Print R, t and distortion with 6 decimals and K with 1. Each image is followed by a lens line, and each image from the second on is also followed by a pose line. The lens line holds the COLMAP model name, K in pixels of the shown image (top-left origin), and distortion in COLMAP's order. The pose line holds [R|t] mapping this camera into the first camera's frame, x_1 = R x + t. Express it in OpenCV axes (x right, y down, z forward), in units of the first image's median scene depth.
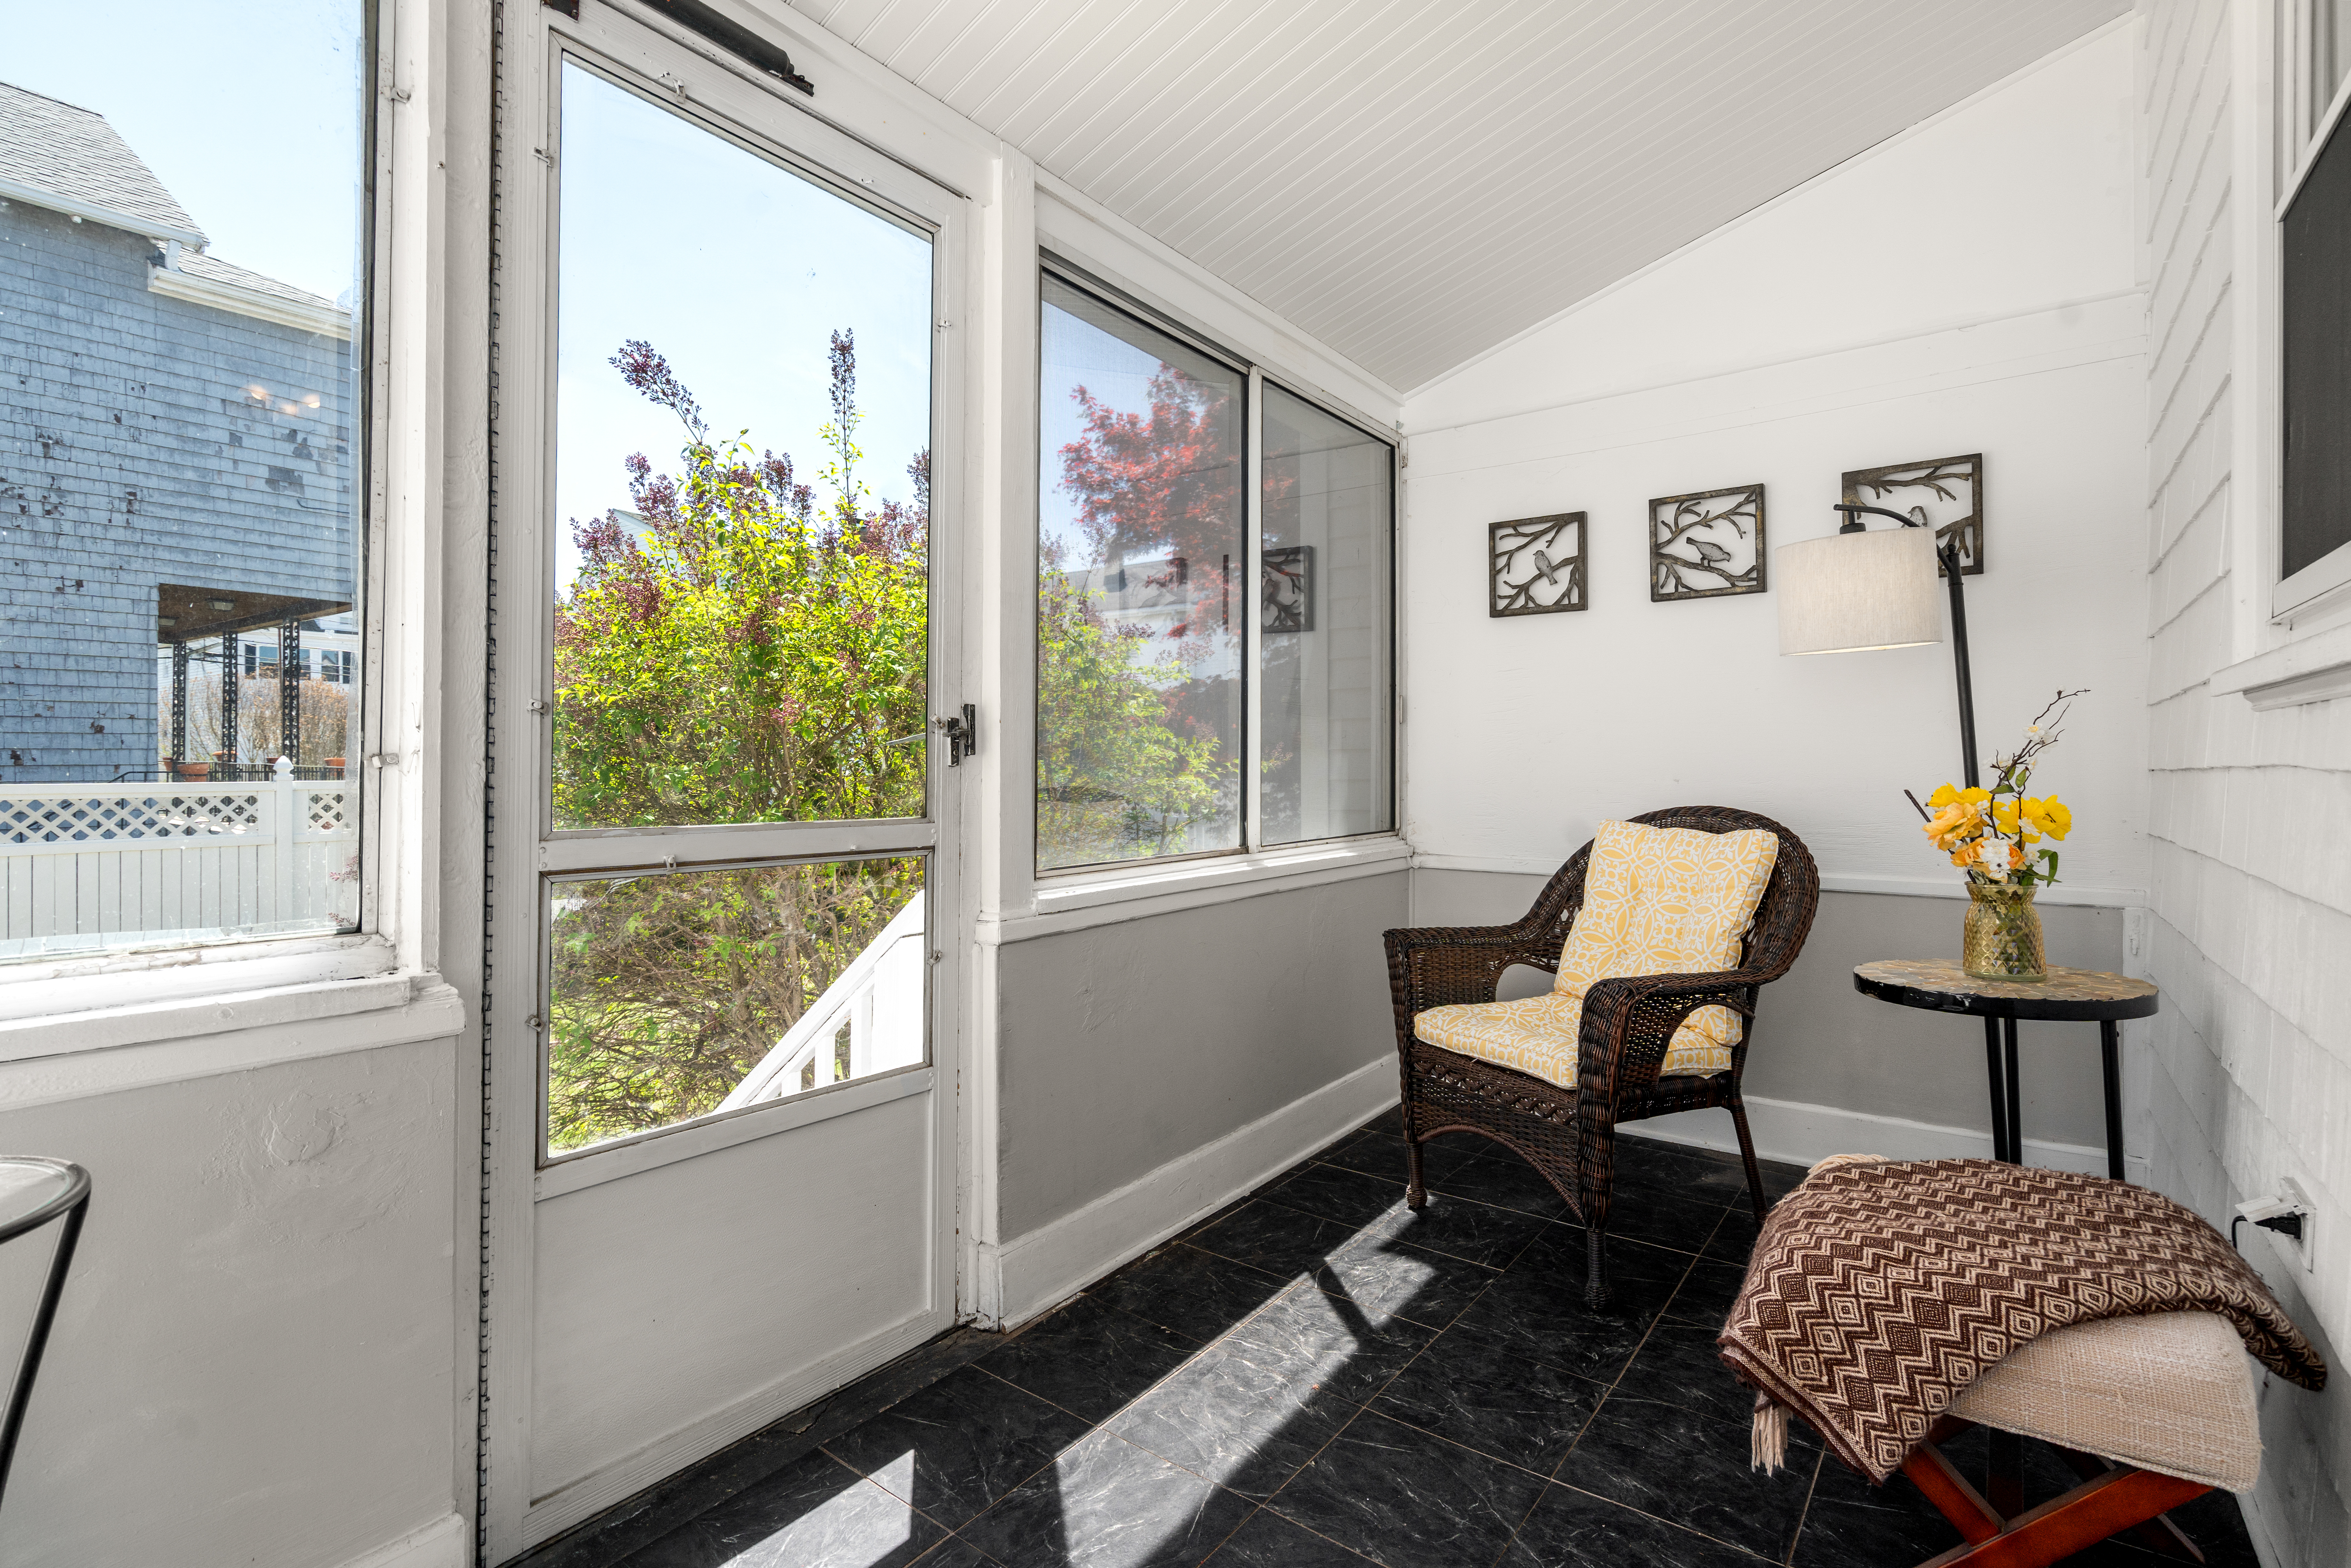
lens RADIAL K [[1120.1, 0, 1175.8], [0, 1120.1, 761.0], [0, 0, 1]] dist [-0.002962, 0.001170]
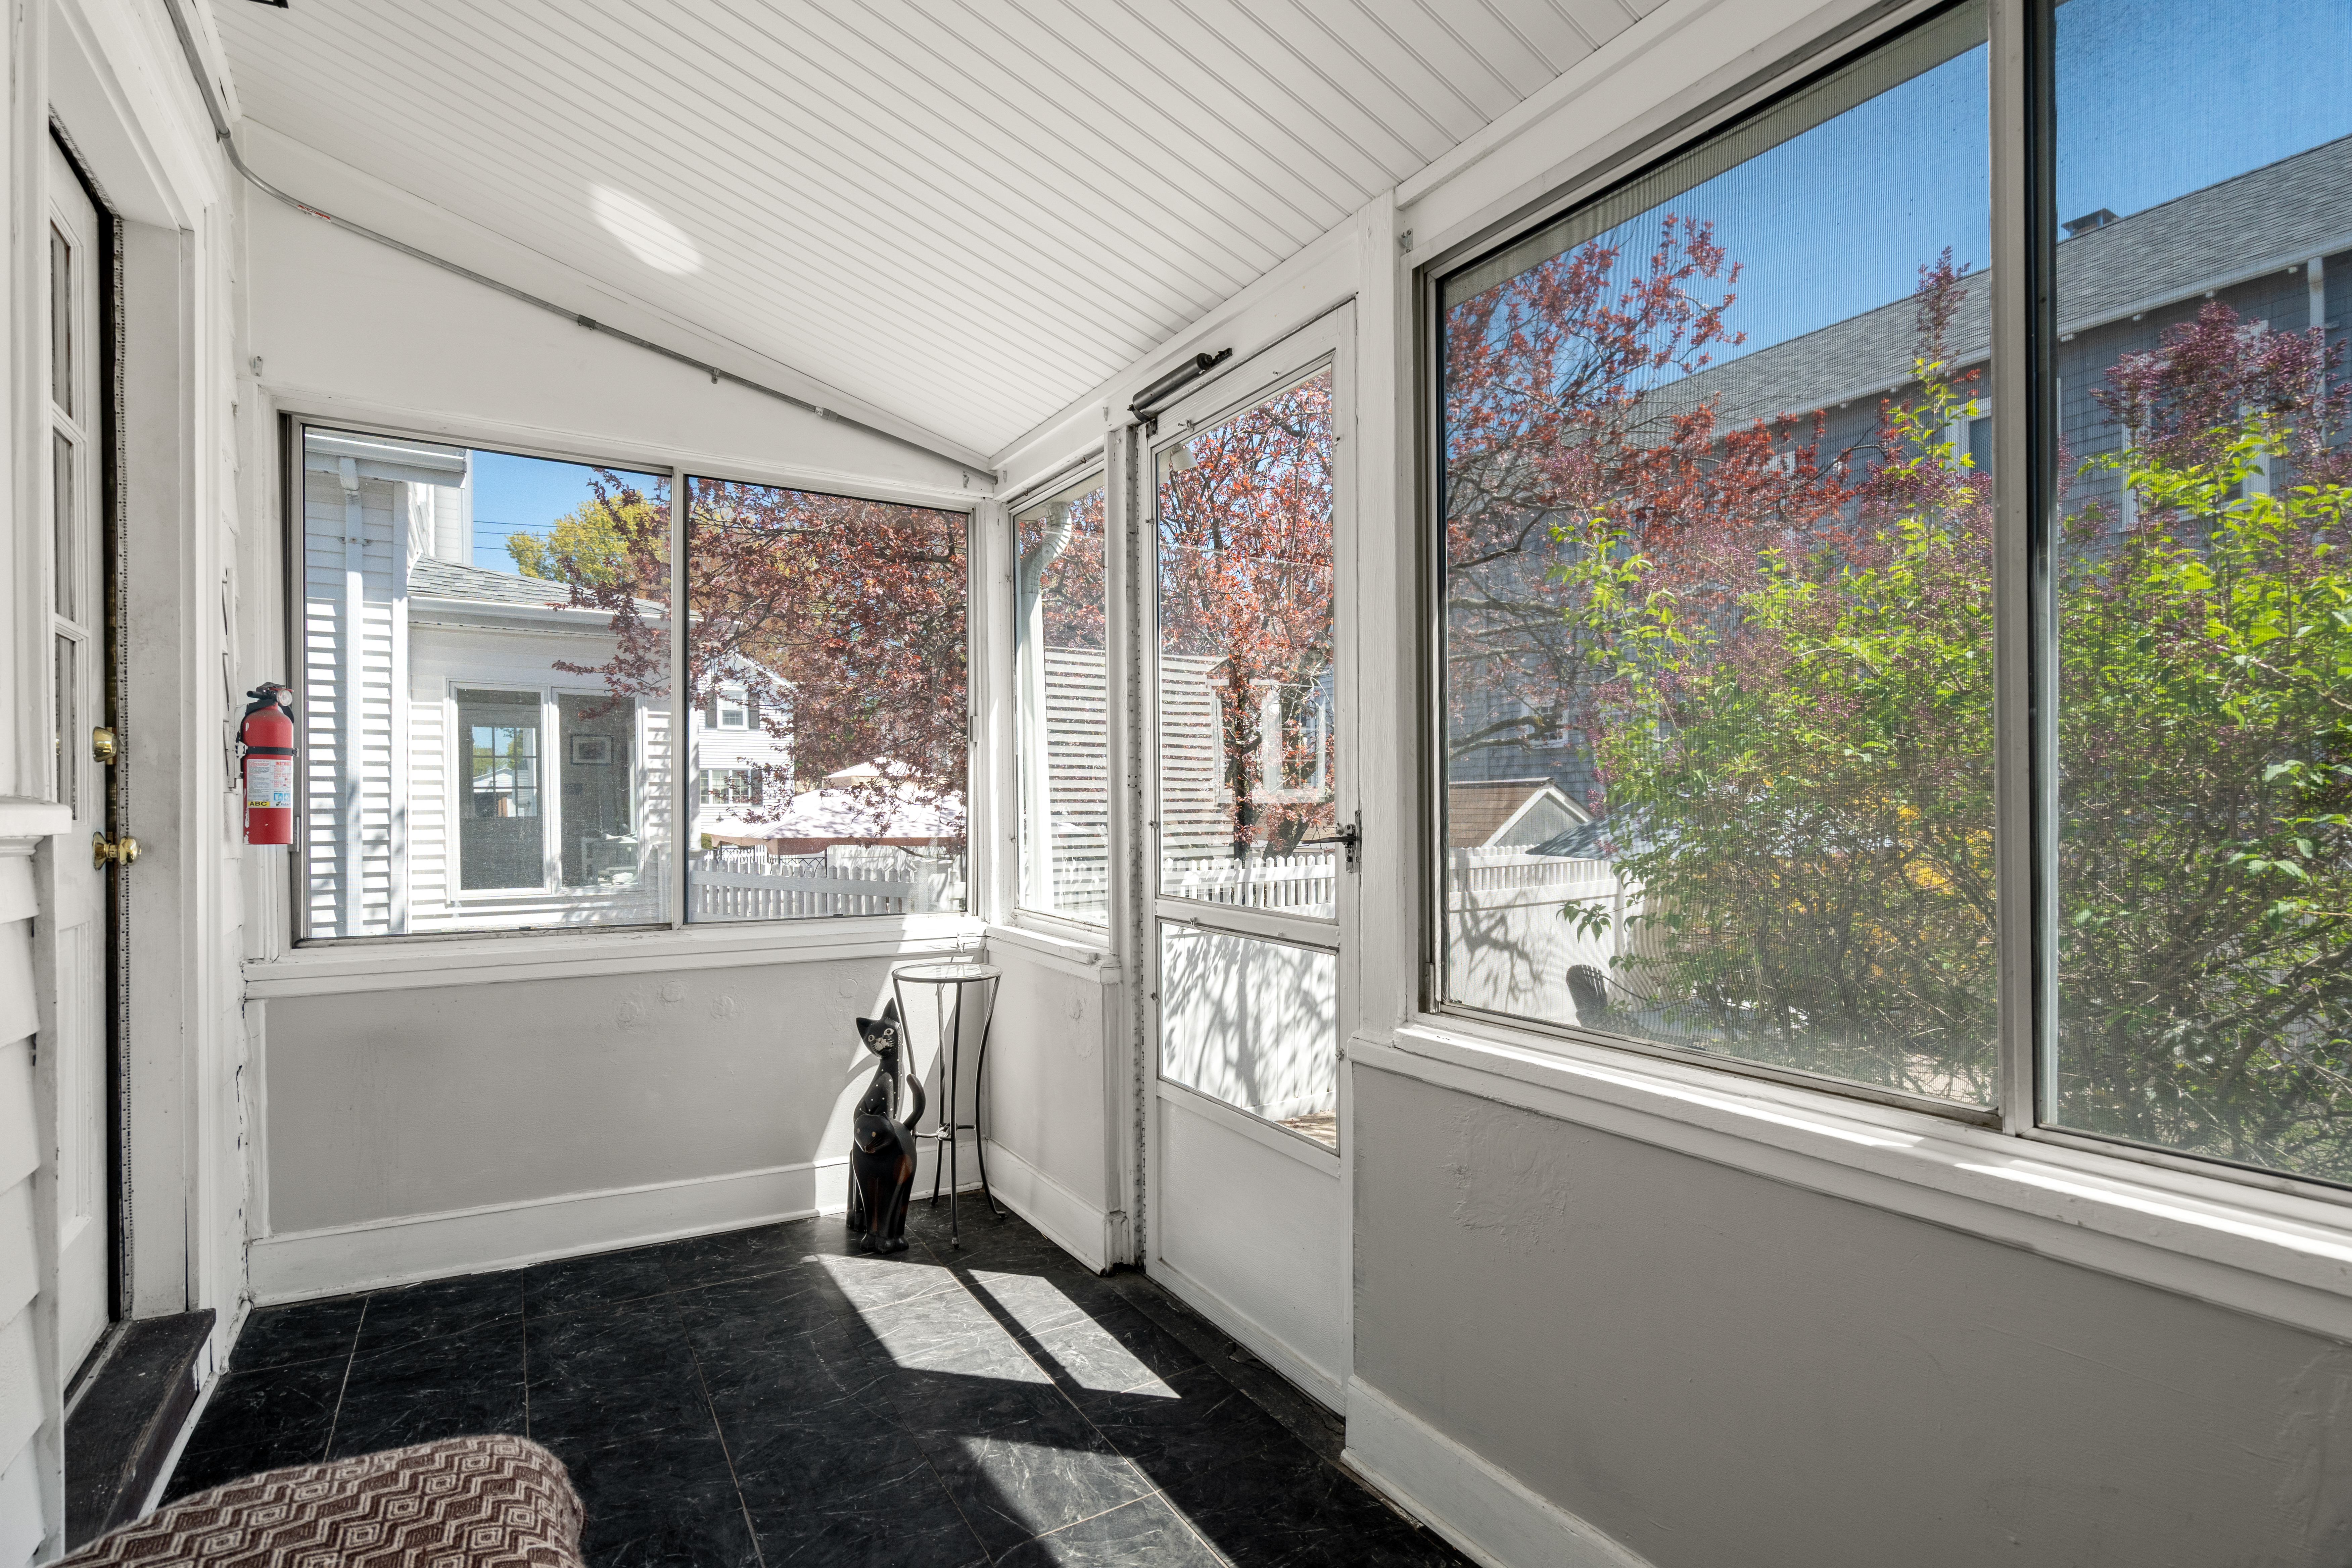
lens RADIAL K [[1096.4, 0, 1130.6], [0, 1096.4, 805.7], [0, 0, 1]] dist [-0.003853, 0.000559]
pose [[-0.403636, 0.004117, -0.914910, 0.757181], [0.012294, 0.999924, -0.000924, -0.054515], [0.914837, -0.011621, -0.403656, 1.177925]]
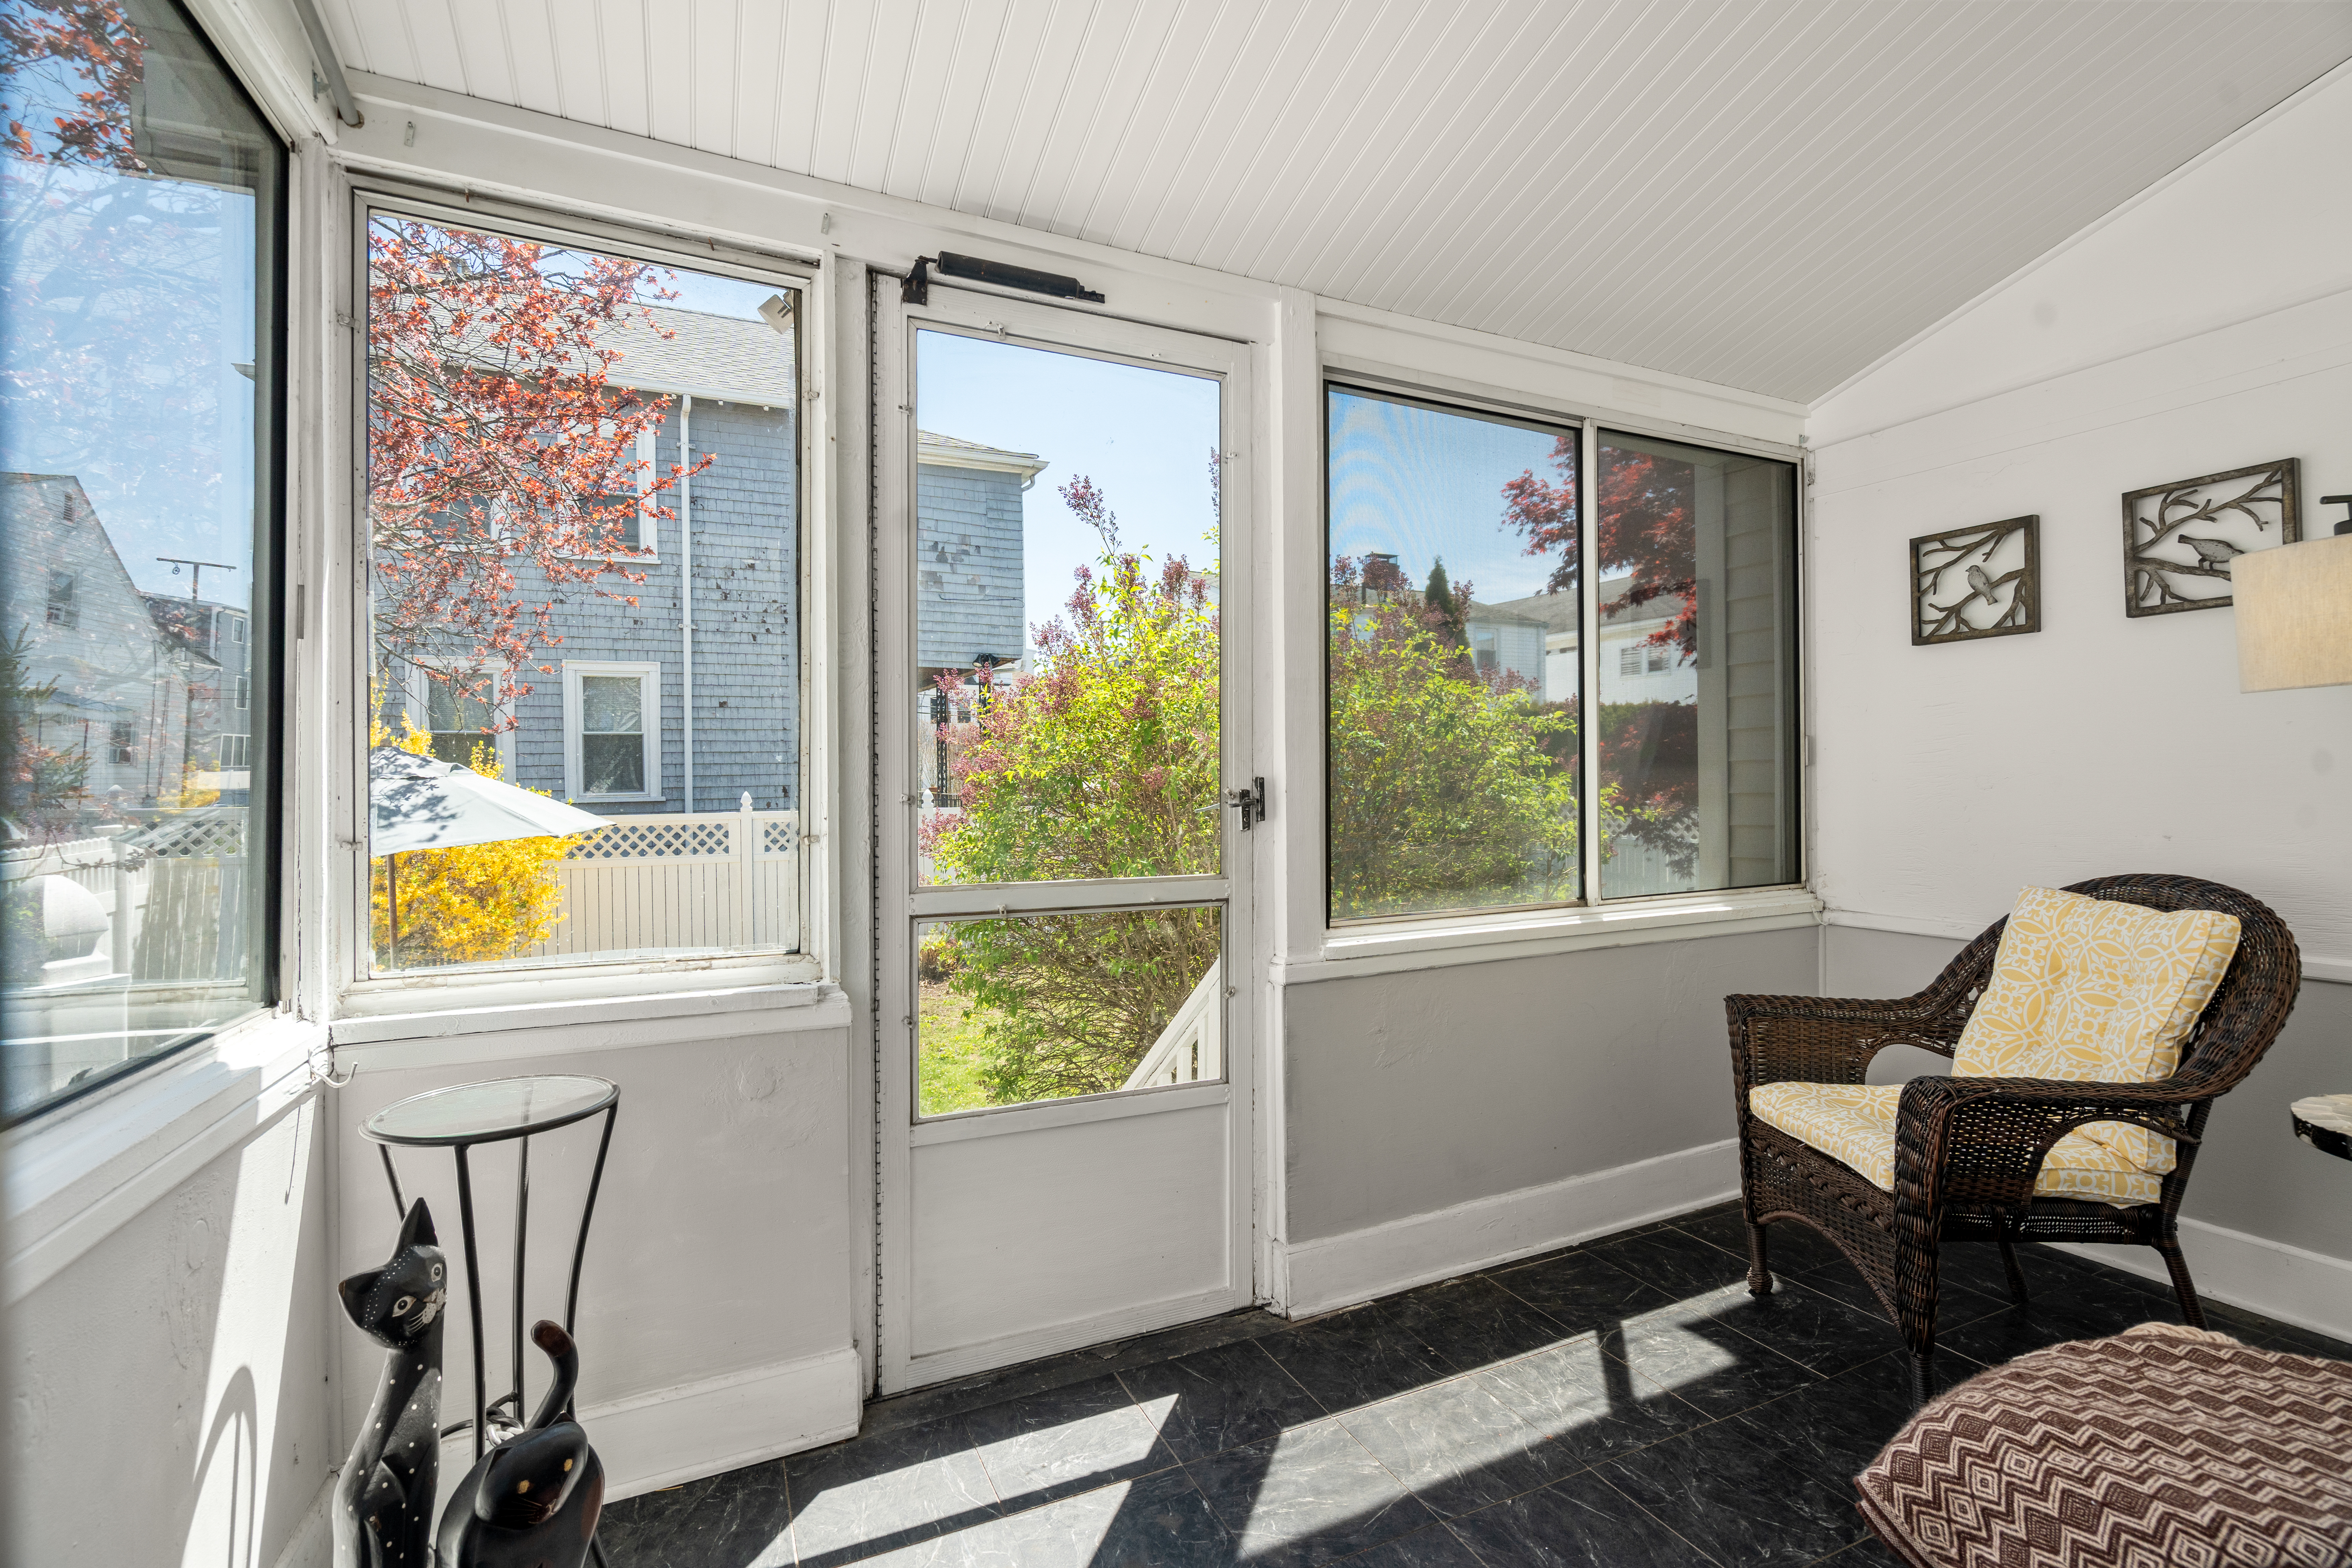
lens RADIAL K [[1088.1, 0, 1176.0], [0, 1088.1, 784.0], [0, 0, 1]] dist [-0.003624, 0.000518]
pose [[0.882787, -0.008469, -0.469696, 0.264638], [0.012753, 0.999901, 0.005940, -0.050195], [0.469600, -0.011234, 0.882808, -0.039664]]
